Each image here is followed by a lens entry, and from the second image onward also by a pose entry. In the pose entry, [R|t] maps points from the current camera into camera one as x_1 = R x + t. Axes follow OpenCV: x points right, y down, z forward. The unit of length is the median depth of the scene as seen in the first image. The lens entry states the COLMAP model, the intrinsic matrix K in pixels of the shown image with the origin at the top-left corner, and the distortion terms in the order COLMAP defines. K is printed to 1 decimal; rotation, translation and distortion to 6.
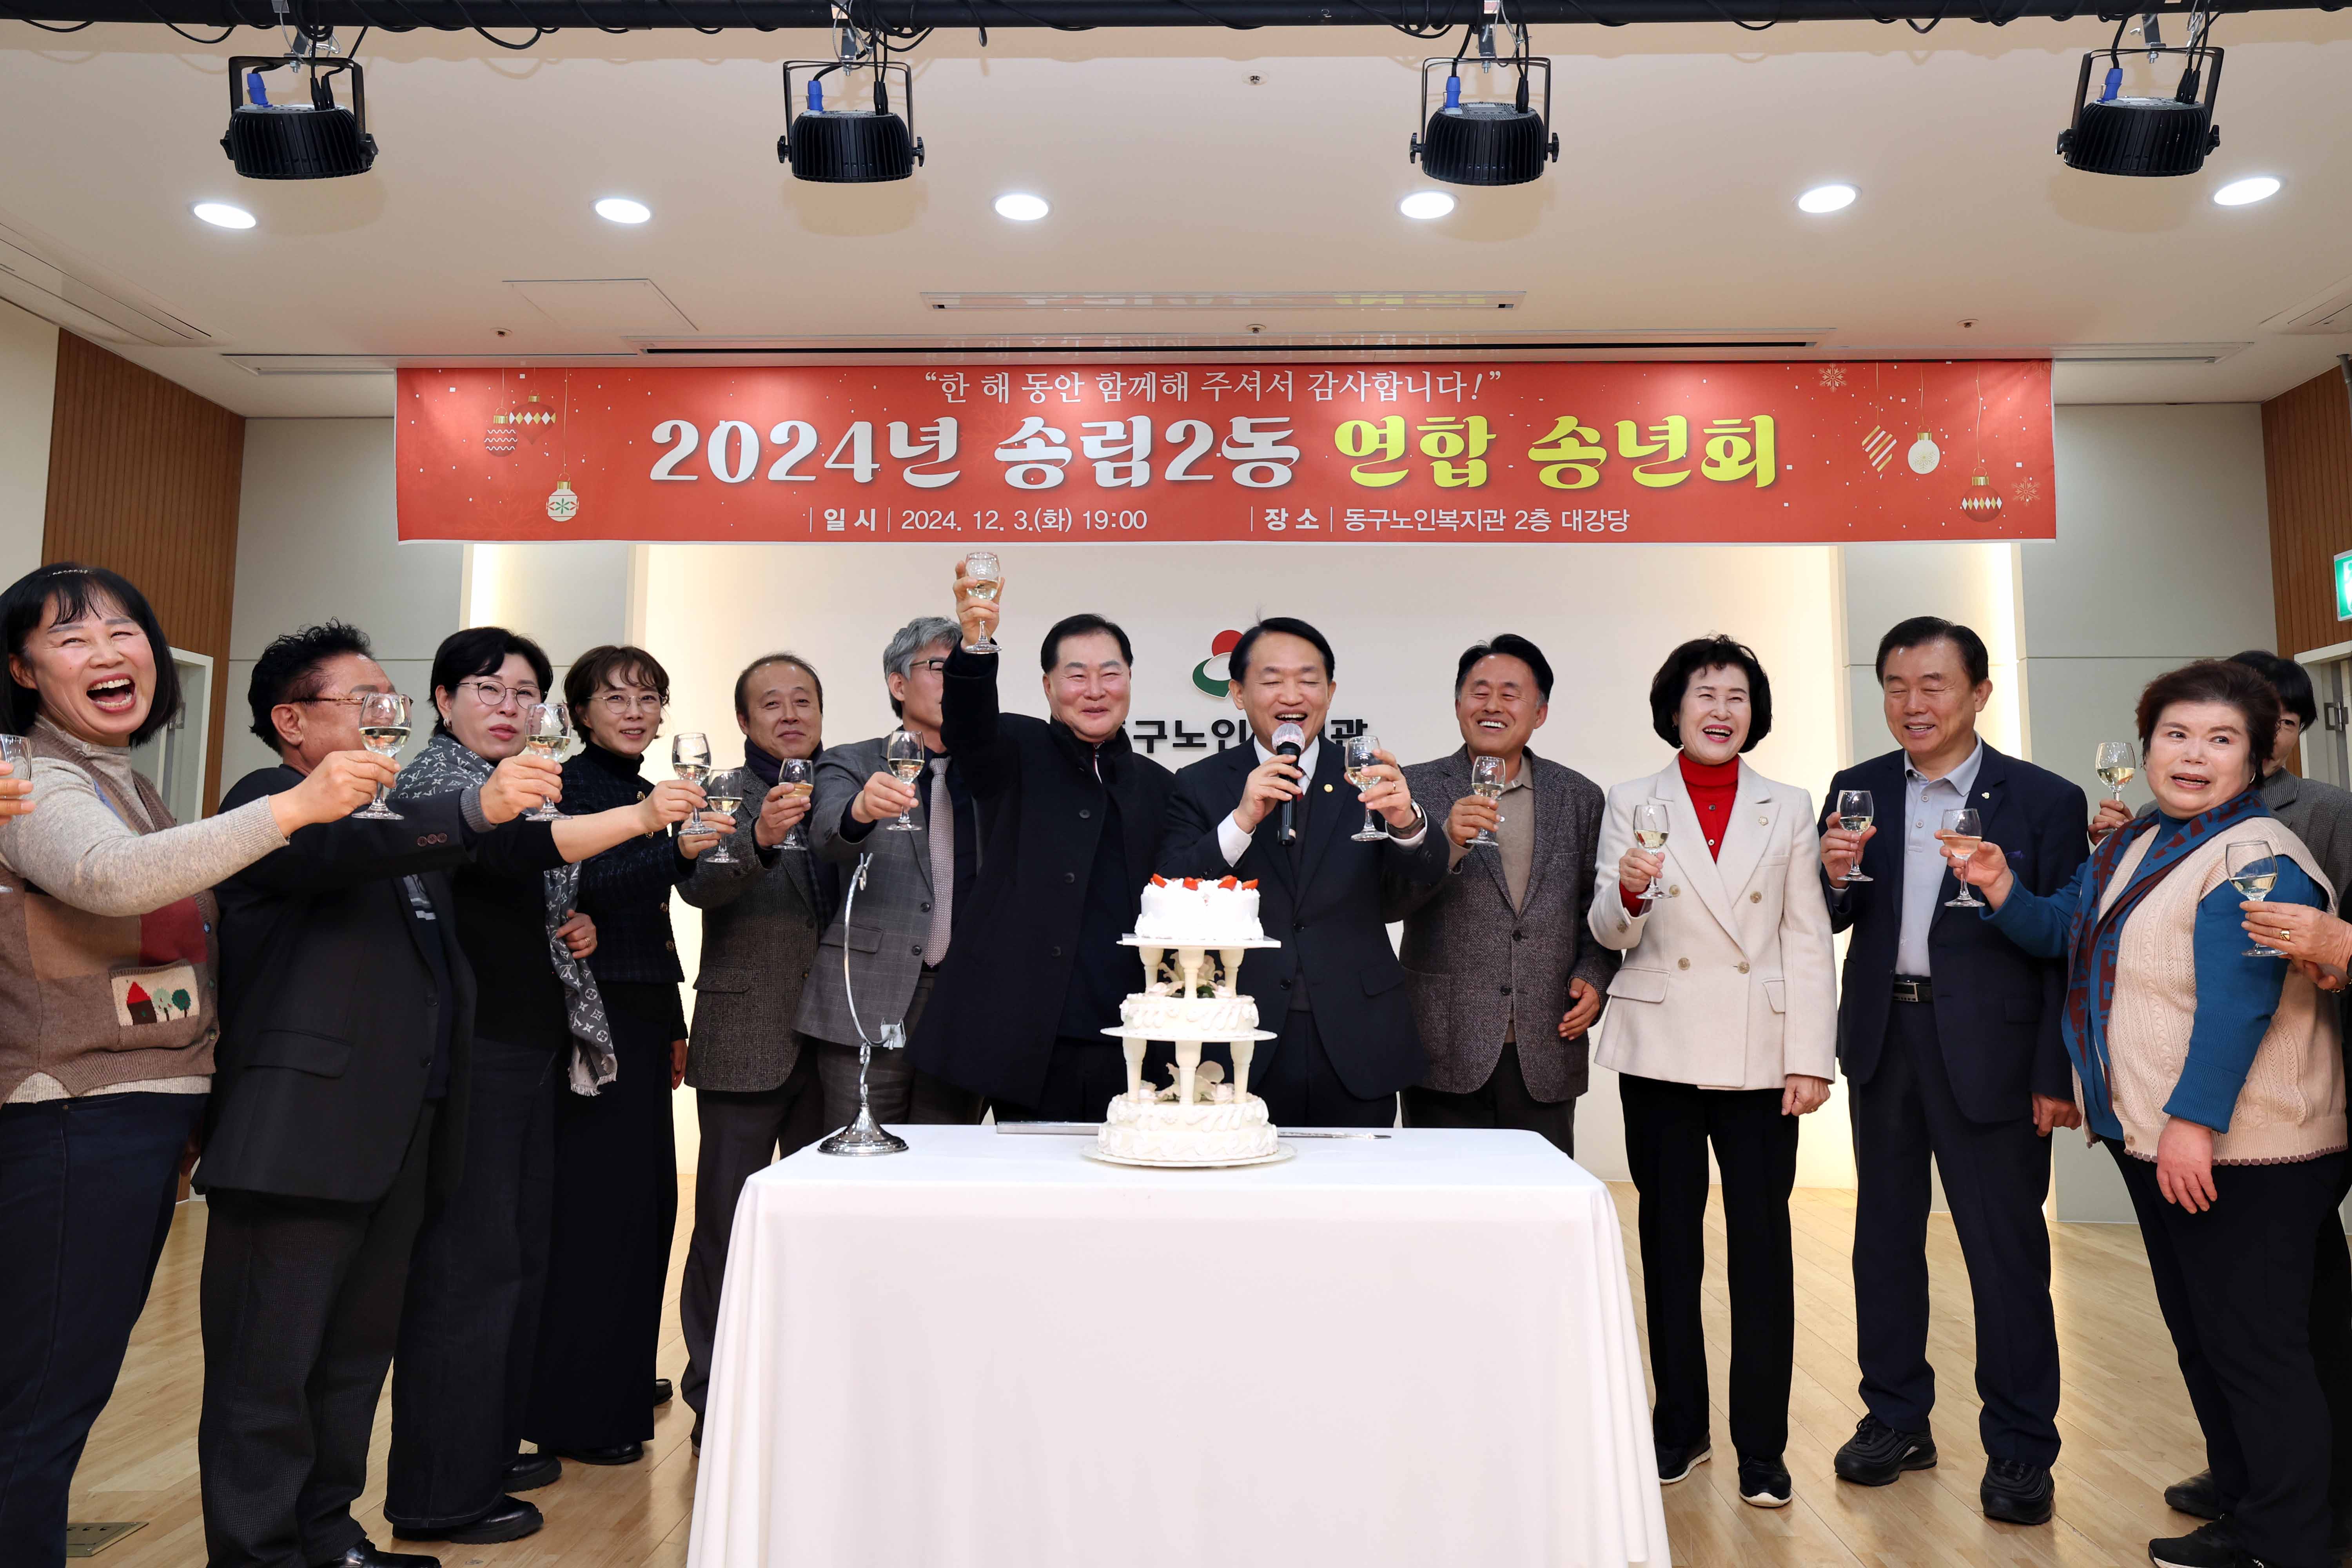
lens RADIAL K [[1582.3, 0, 1180.8], [0, 1582.3, 746.5], [0, 0, 1]] dist [0.008802, 0.020365]
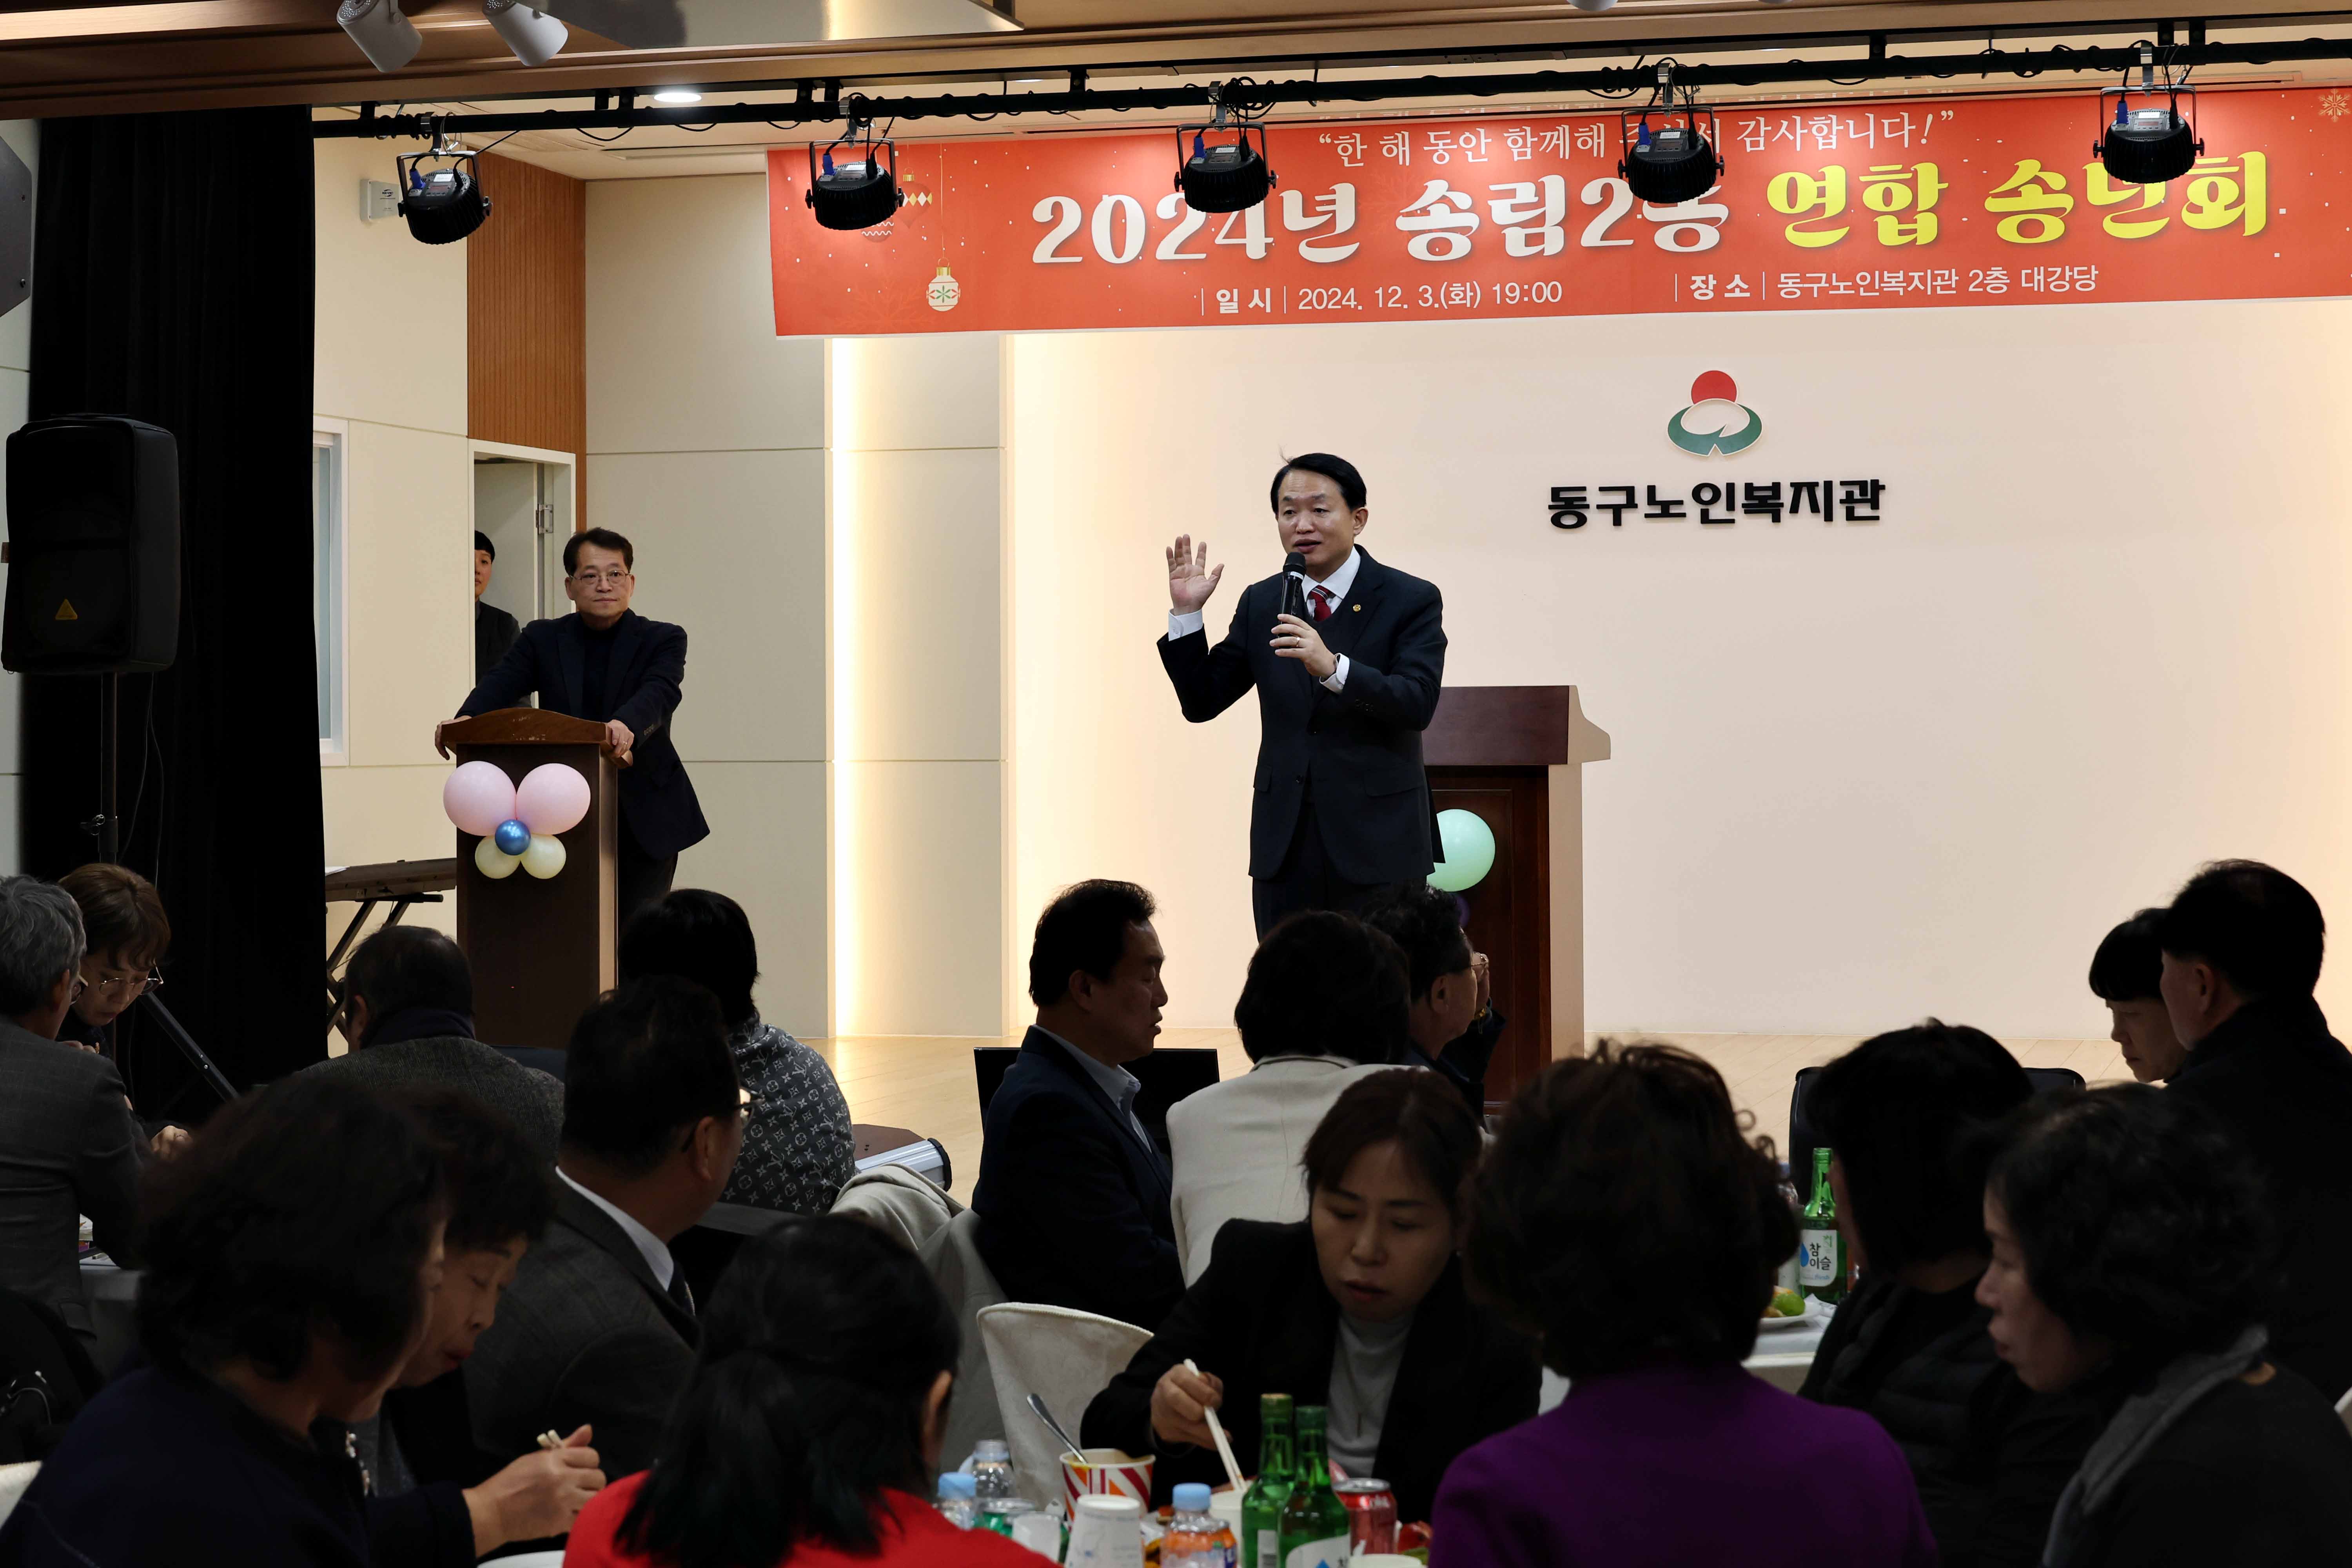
lens RADIAL K [[4627.4, 0, 1175.9], [0, 4627.4, 626.2], [0, 0, 1]] dist [0.188030, -0.052854]
pose [[0.971469, -0.015484, -0.236661, 0.401856], [0.035200, 0.996228, 0.079313, -0.175839], [0.234541, -0.085381, 0.968350, -1.695639]]
